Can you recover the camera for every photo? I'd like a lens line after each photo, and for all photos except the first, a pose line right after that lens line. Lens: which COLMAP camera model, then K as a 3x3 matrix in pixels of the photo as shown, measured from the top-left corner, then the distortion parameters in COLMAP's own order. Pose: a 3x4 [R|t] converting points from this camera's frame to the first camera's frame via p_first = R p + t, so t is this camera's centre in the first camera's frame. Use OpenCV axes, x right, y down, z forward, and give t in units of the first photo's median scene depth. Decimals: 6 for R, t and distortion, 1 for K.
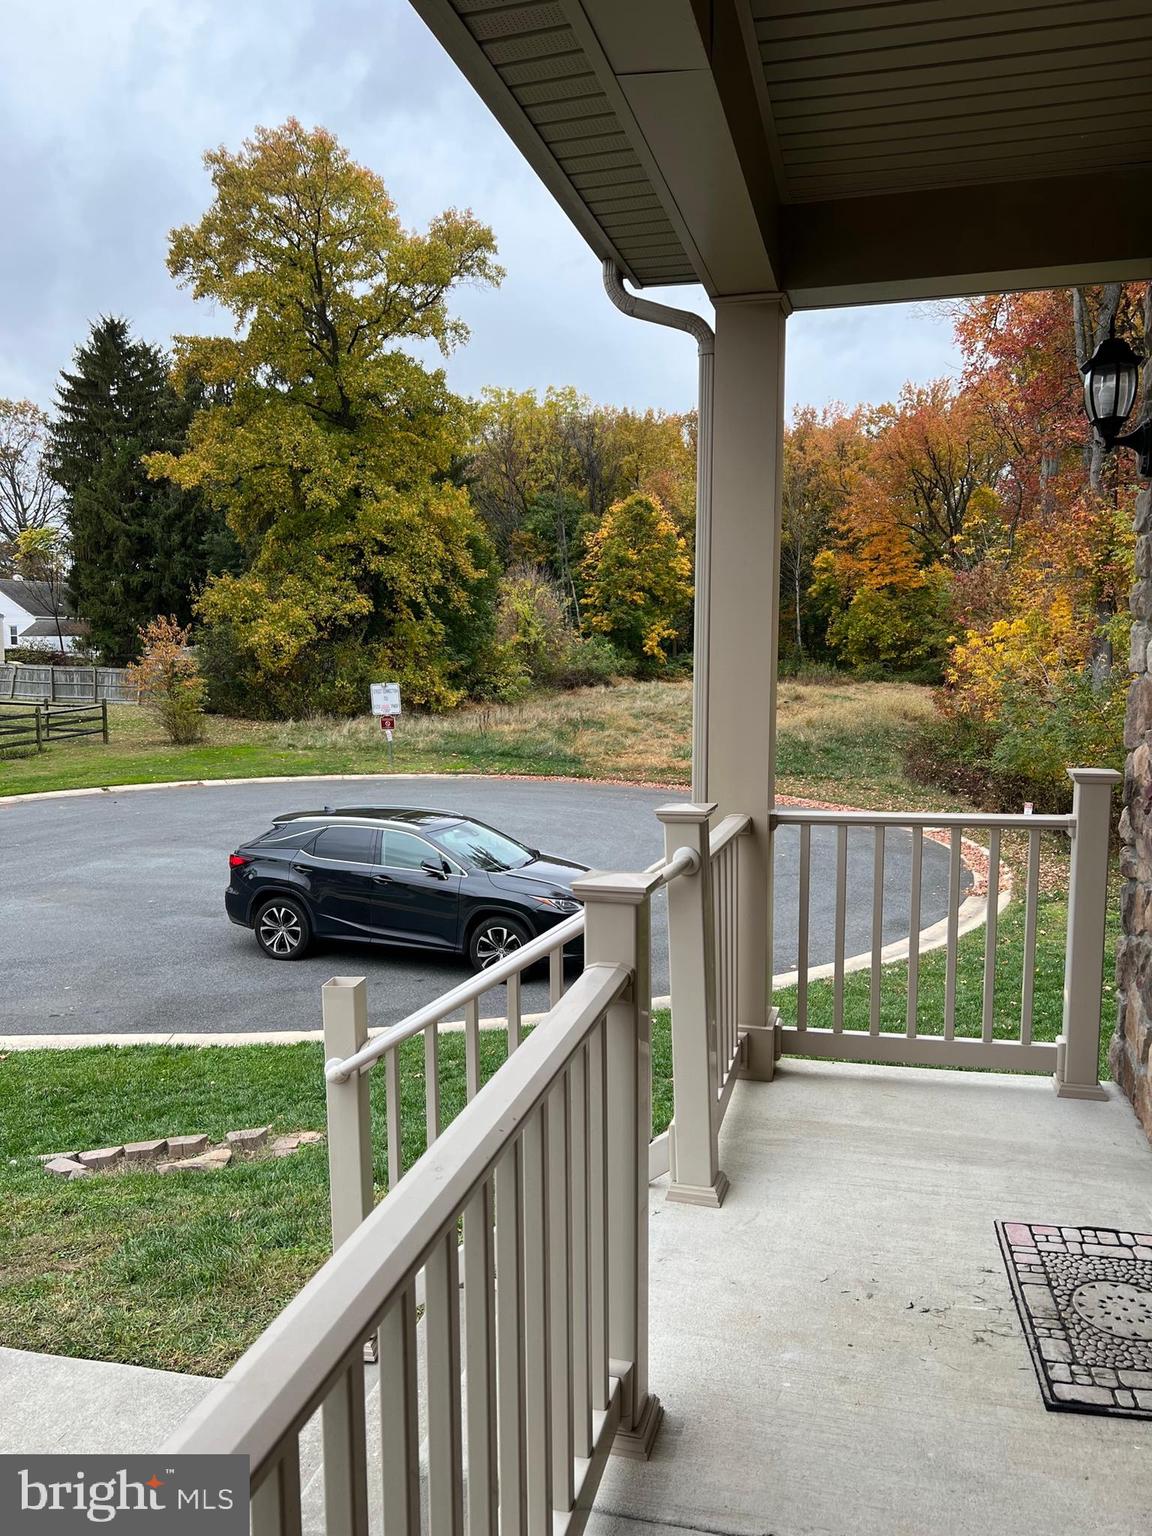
lens RADIAL K [[1164.9, 0, 576.9], [0, 1164.9, 798.7], [0, 0, 1]] dist [0.067388, -0.055586]
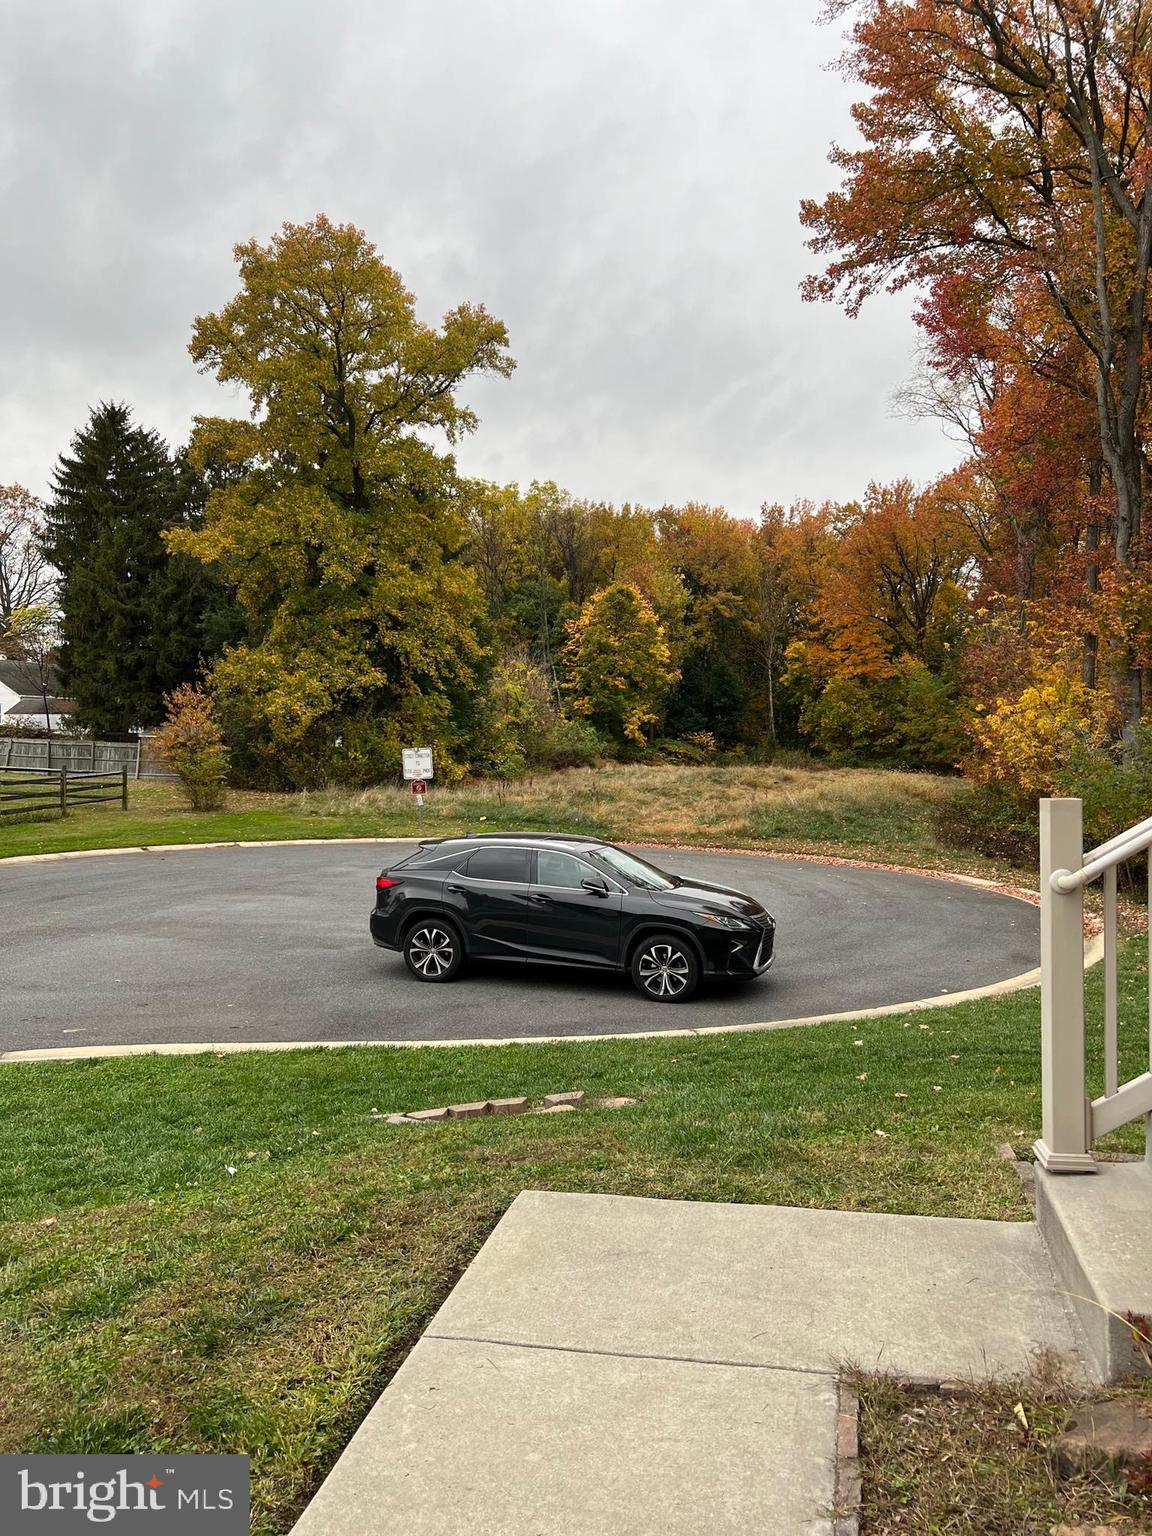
lens RADIAL K [[1164.9, 0, 567.9], [0, 1164.9, 799.3], [0, 0, 1]] dist [0.067388, -0.055586]
pose [[0.999468, 0.006165, 0.032019, -0.046893], [-0.003629, 0.996894, -0.078670, 0.016689], [-0.032404, 0.078512, 0.996386, -0.001612]]
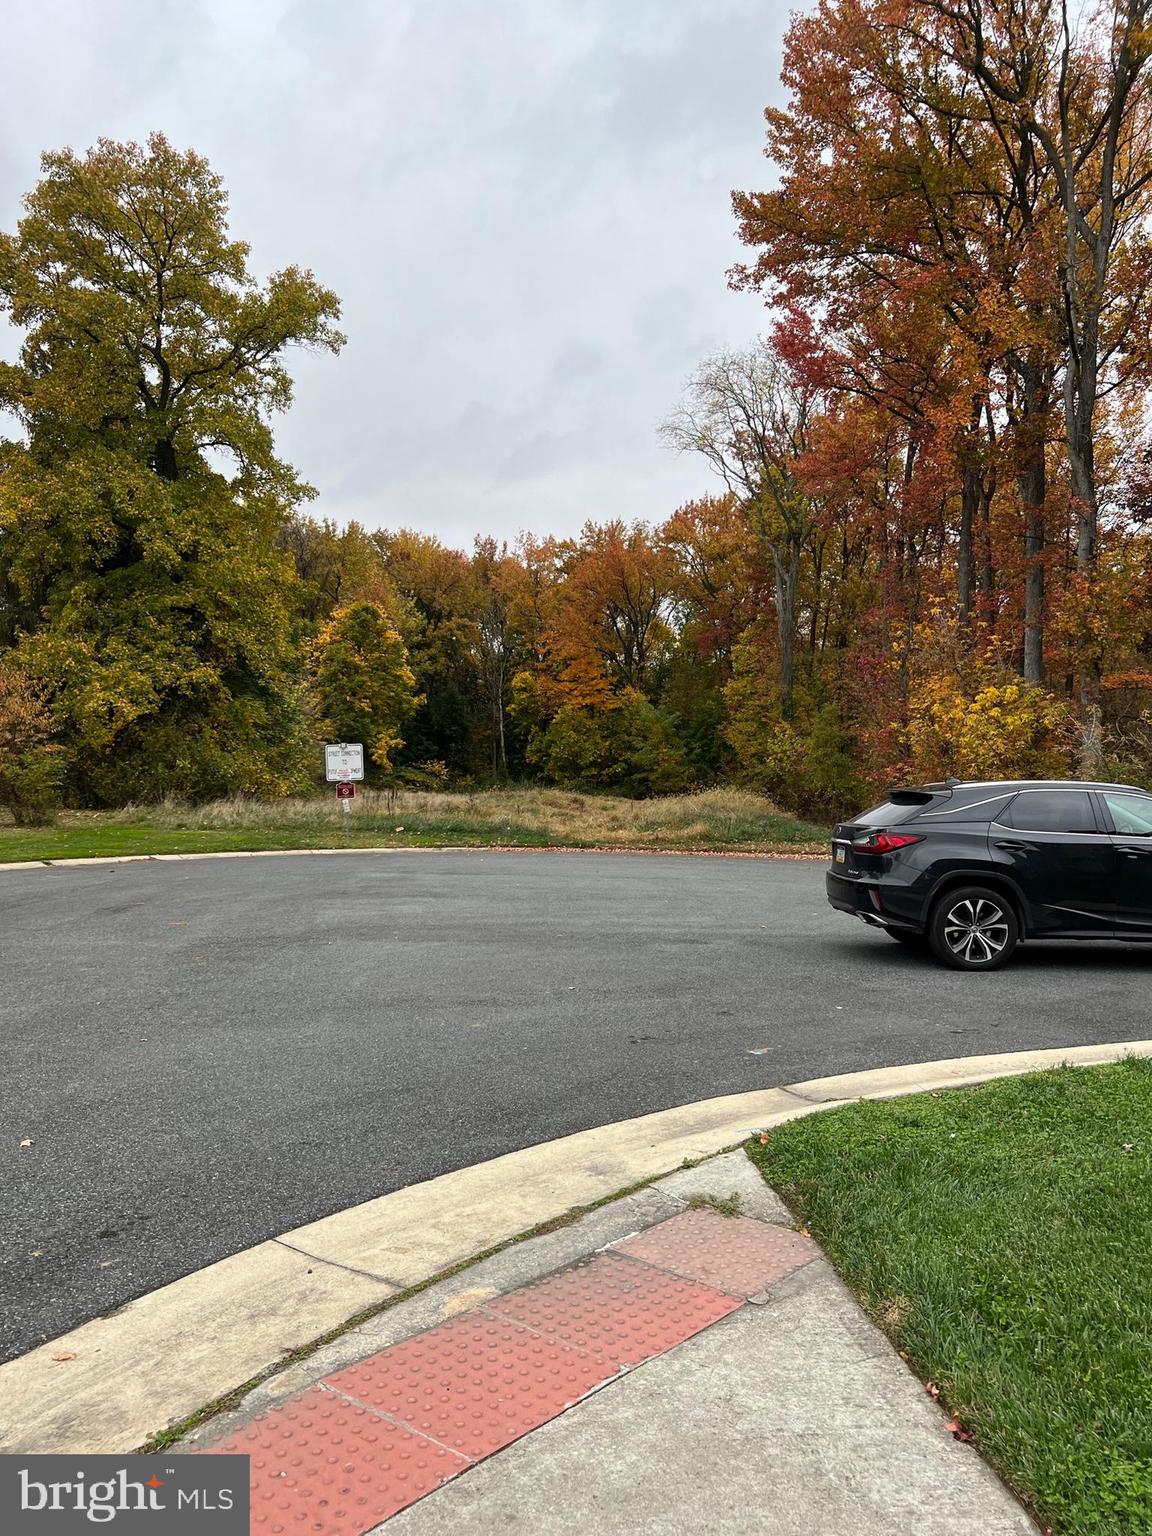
lens RADIAL K [[1164.9, 0, 579.2], [0, 1164.9, 782.8], [0, 0, 1]] dist [0.067388, -0.055586]
pose [[0.940855, 0.008546, 0.338701, -0.206251], [0.035081, 0.991851, -0.122475, 0.028163], [-0.336988, 0.127113, 0.932889, 0.103490]]
